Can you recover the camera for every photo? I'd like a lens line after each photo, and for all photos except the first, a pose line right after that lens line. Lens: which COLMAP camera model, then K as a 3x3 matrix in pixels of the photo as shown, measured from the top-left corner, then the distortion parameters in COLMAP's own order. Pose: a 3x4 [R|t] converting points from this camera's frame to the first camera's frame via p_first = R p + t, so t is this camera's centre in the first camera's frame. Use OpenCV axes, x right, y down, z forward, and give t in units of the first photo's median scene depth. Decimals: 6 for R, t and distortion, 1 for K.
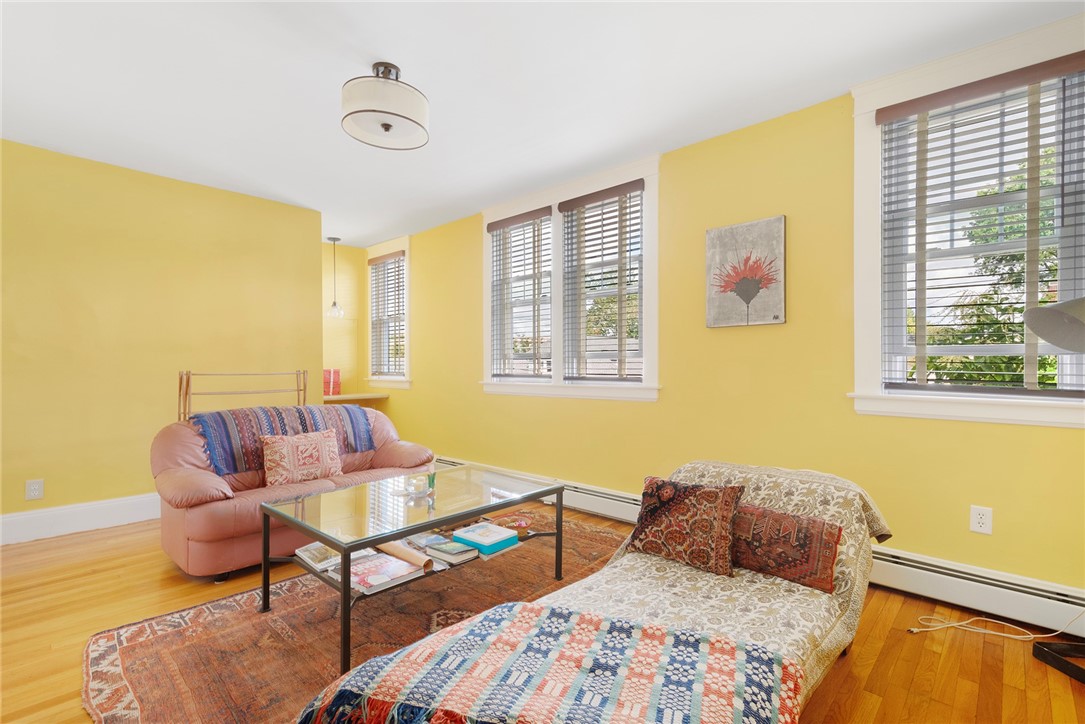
lens RADIAL K [[481.7, 0, 534.6], [0, 481.7, 361.1], [0, 0, 1]] dist [0.005656, -0.001537]
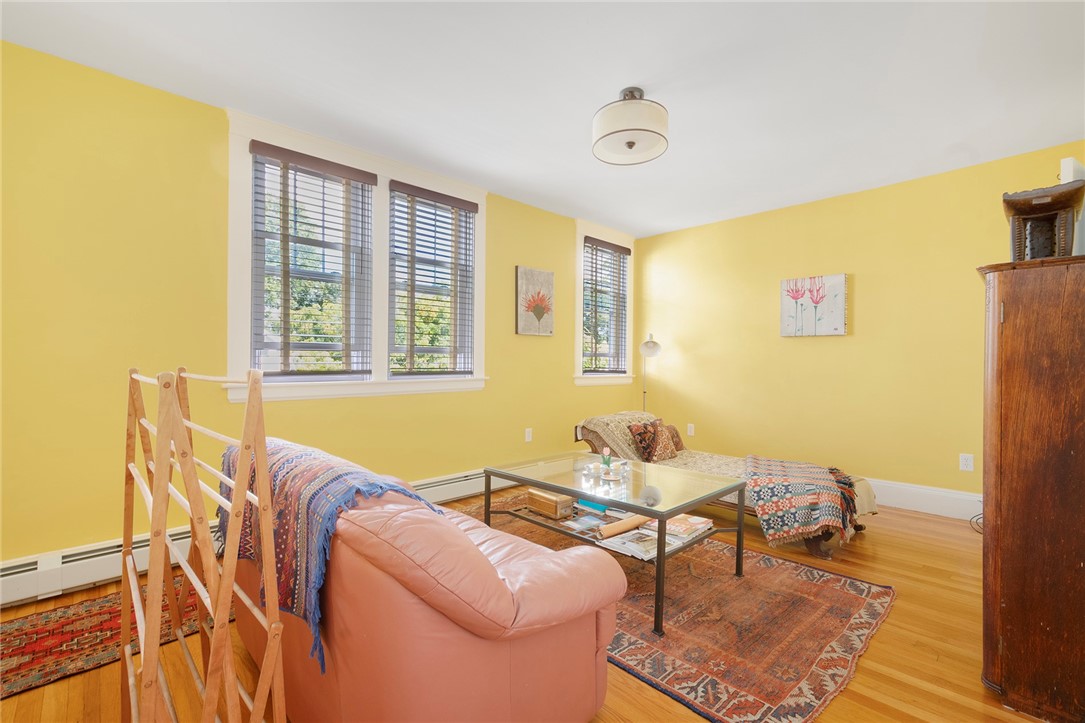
lens RADIAL K [[481.7, 0, 534.1], [0, 481.7, 362.6], [0, 0, 1]] dist [0.005656, -0.001537]
pose [[0.085120, -0.005189, 0.996357, -1.178266], [-0.018937, 0.999797, 0.006824, 0.003975], [-0.996191, -0.019449, 0.085004, 0.928635]]
